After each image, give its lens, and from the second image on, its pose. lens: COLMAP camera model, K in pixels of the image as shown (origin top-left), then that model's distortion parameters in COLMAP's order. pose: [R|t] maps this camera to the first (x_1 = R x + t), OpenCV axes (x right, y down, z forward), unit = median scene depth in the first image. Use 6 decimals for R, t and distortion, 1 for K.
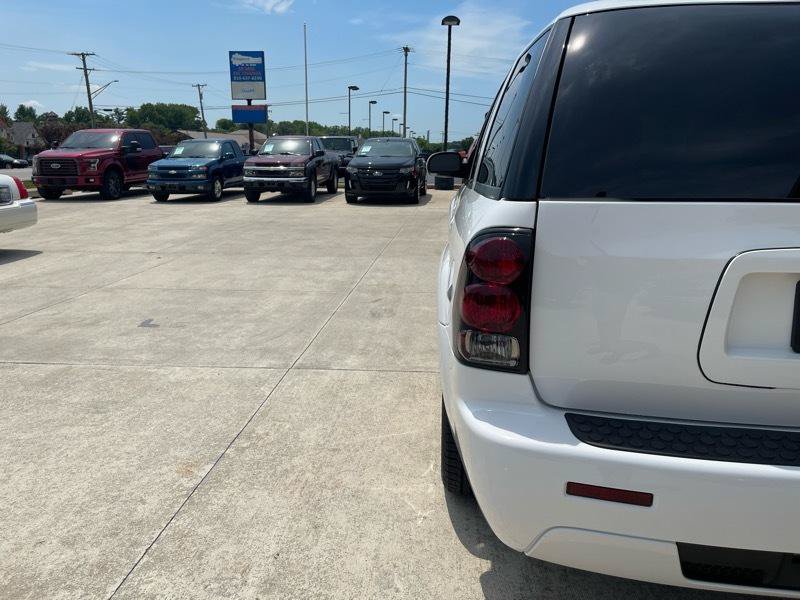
lens RADIAL K [[595.8, 0, 400.0], [0, 595.8, 300.0], [0, 0, 1]] dist [0.099375, -0.133350]
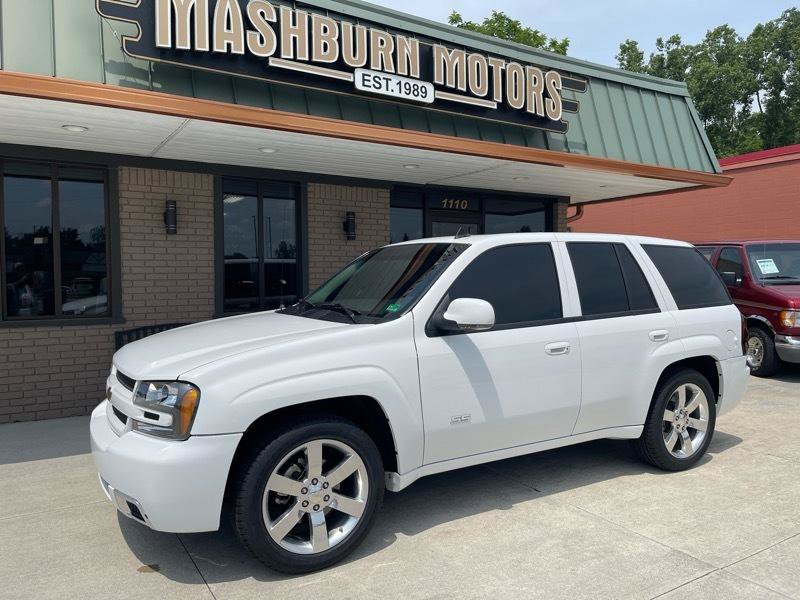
lens RADIAL K [[607.8, 0, 400.0], [0, 607.8, 300.0], [0, 0, 1]] dist [0.071602, -0.106011]
pose [[-0.596257, -0.040688, 0.801762, -0.633661], [0.190629, 0.962974, 0.190637, -0.514797], [-0.779832, 0.266508, -0.566423, 1.897874]]
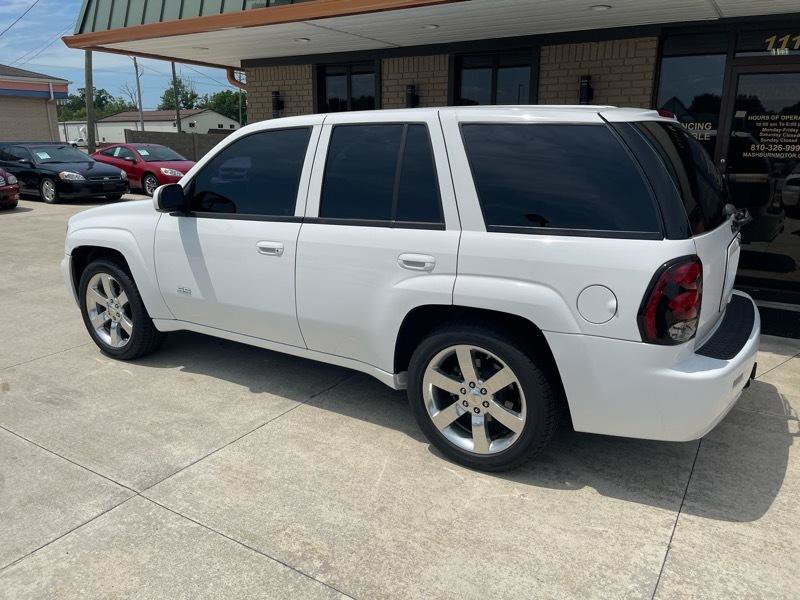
lens RADIAL K [[603.5, 0, 400.0], [0, 603.5, 300.0], [0, 0, 1]] dist [0.076518, -0.090754]
pose [[0.453336, -0.228768, 0.861483, -0.705958], [0.210751, 0.966608, 0.145781, -0.175043], [-0.866066, 0.115471, 0.486411, 0.373443]]
